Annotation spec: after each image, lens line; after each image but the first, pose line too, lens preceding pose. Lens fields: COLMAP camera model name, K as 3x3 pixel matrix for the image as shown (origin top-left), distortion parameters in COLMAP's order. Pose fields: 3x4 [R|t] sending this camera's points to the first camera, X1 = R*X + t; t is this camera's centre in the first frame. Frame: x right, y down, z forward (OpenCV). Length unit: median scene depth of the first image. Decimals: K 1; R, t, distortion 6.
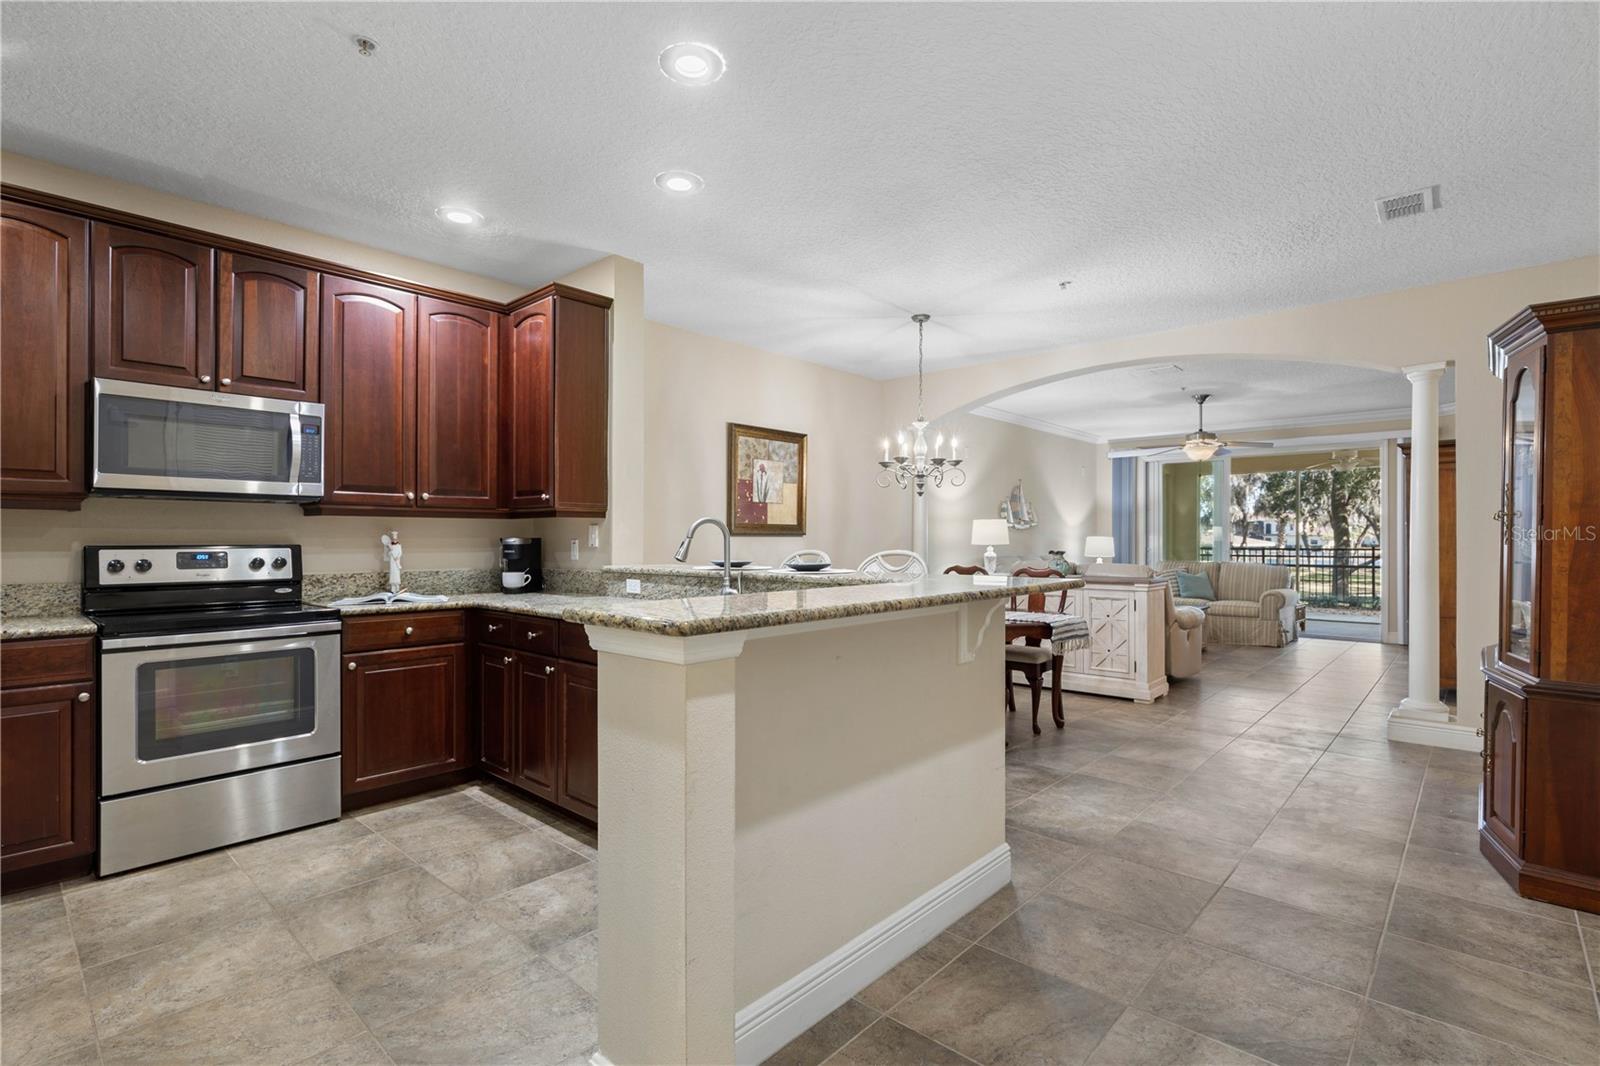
lens RADIAL K [[756.0, 0, 807.5], [0, 756.0, 537.1], [0, 0, 1]] dist [-0.001847, 0.001120]
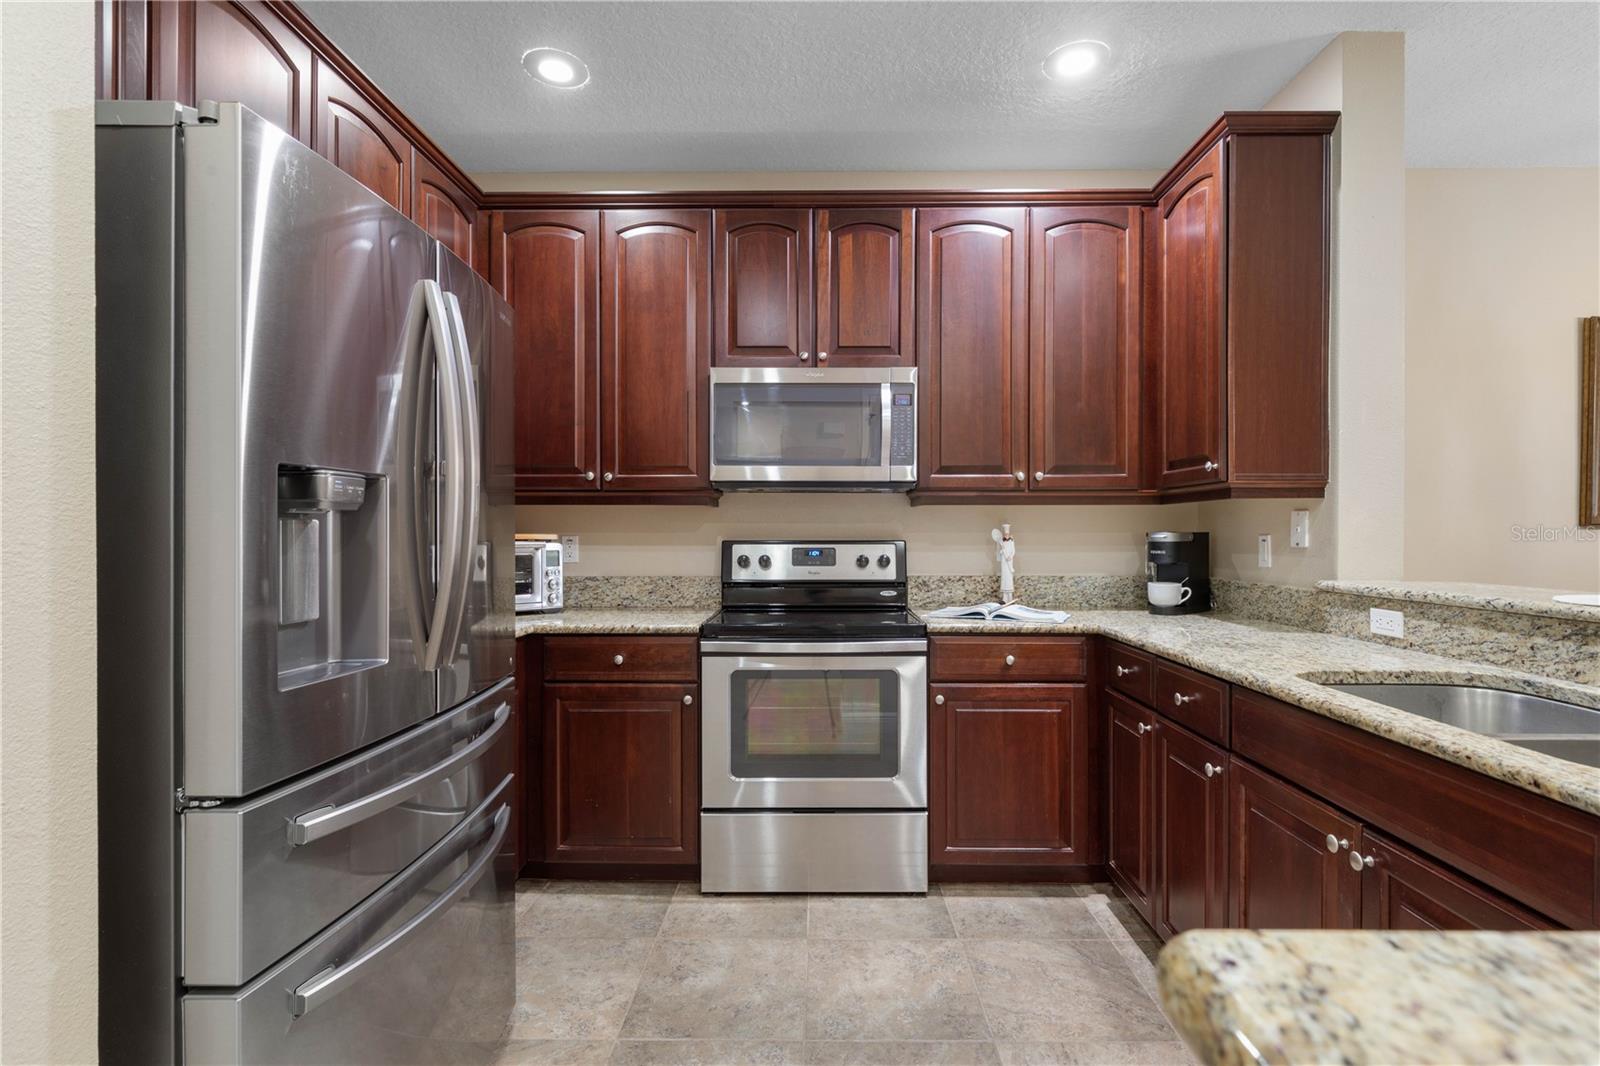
lens RADIAL K [[756.0, 0, 807.3], [0, 756.0, 532.1], [0, 0, 1]] dist [-0.001847, 0.001120]
pose [[0.661529, 0.000268, -0.749920, -0.109964], [0.002142, 0.999995, 0.002247, -0.001443], [0.749917, -0.003093, 0.661525, 0.370233]]
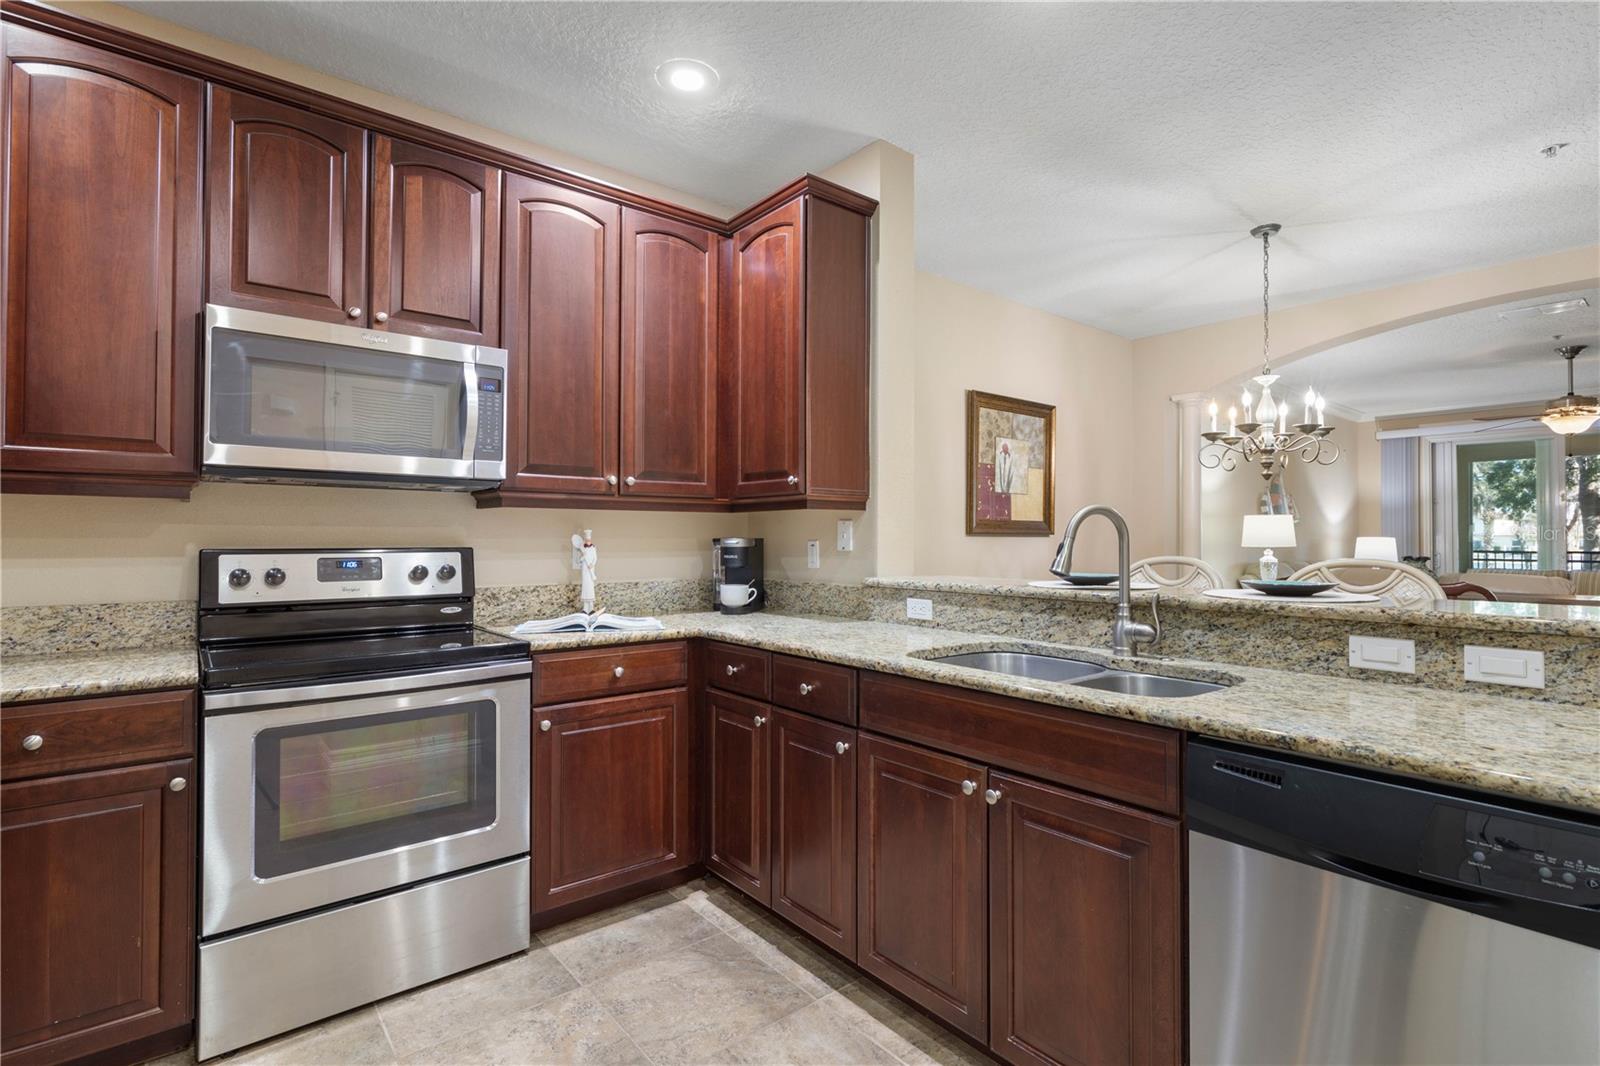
lens RADIAL K [[756.0, 0, 805.1], [0, 756.0, 527.5], [0, 0, 1]] dist [-0.001847, 0.001120]
pose [[0.989101, -0.001733, -0.147226, -0.253566], [-0.000185, 0.999915, -0.013009, 0.000068], [0.147236, 0.012895, 0.989017, 0.334520]]
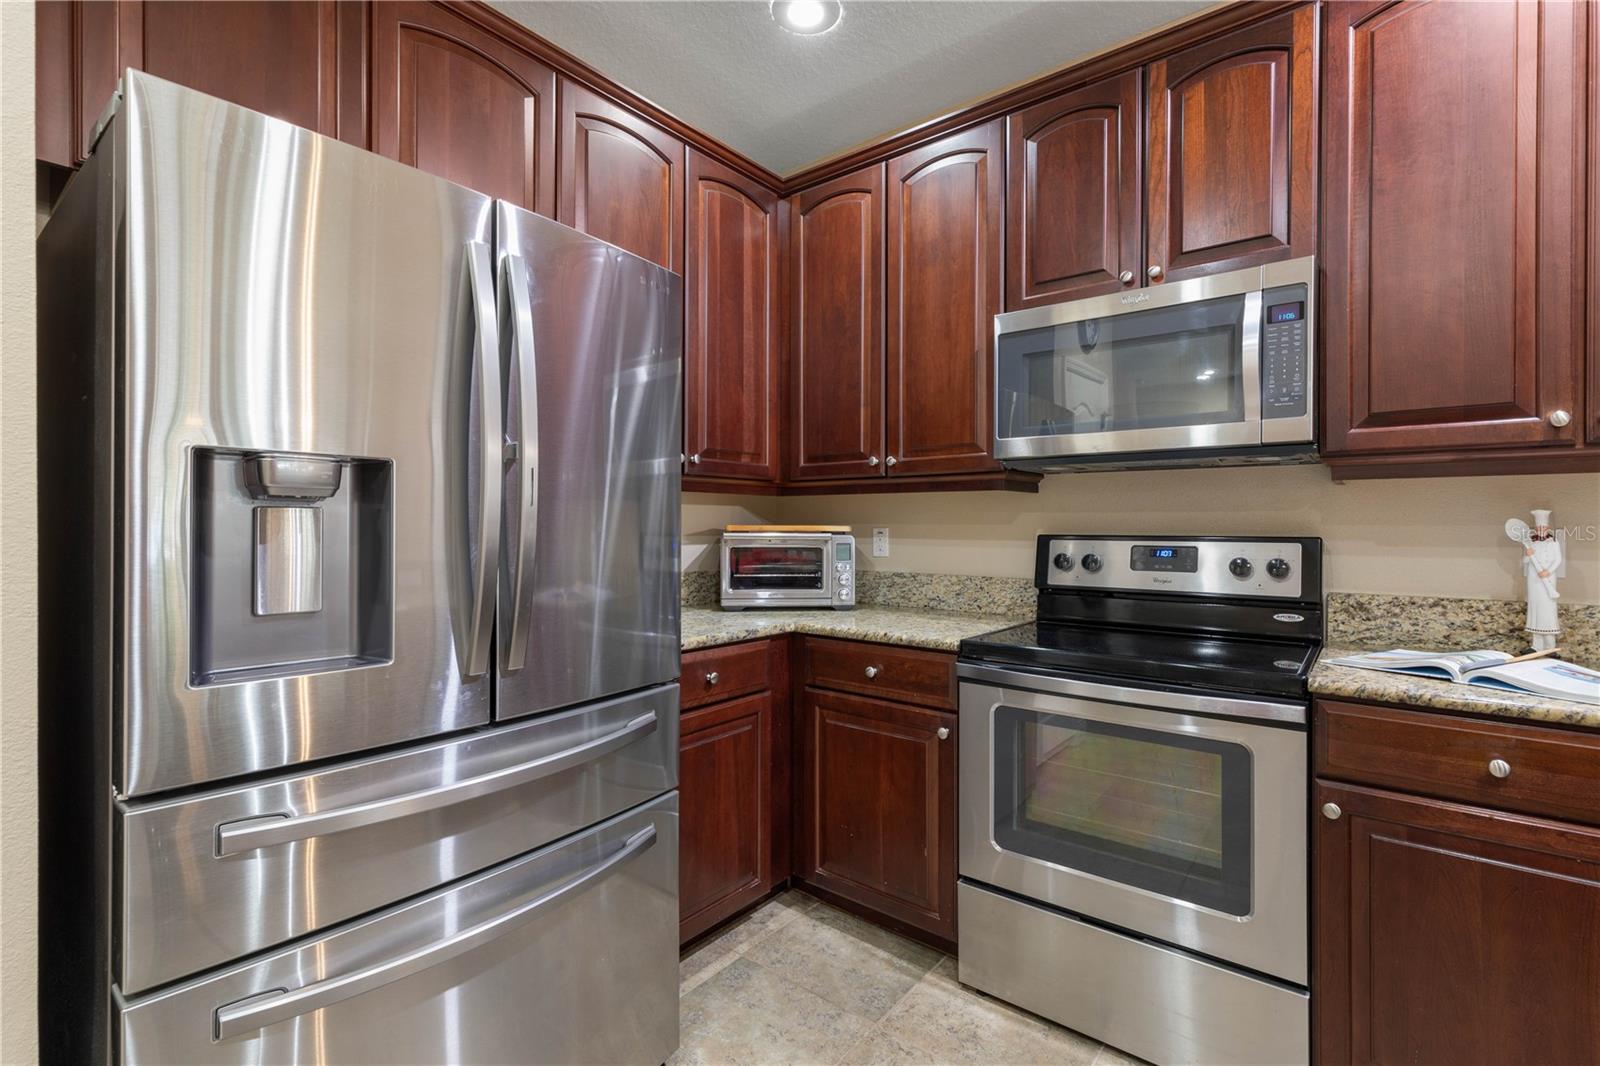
lens RADIAL K [[716.2, 0, 807.5], [0, 716.2, 525.2], [0, 0, 1]] dist [0.005924, -0.000692]
pose [[0.071679, 0.001035, -0.997427, -0.189528], [0.000530, 0.999999, 0.001075, 0.000747], [0.997428, -0.000605, 0.071678, 0.622515]]
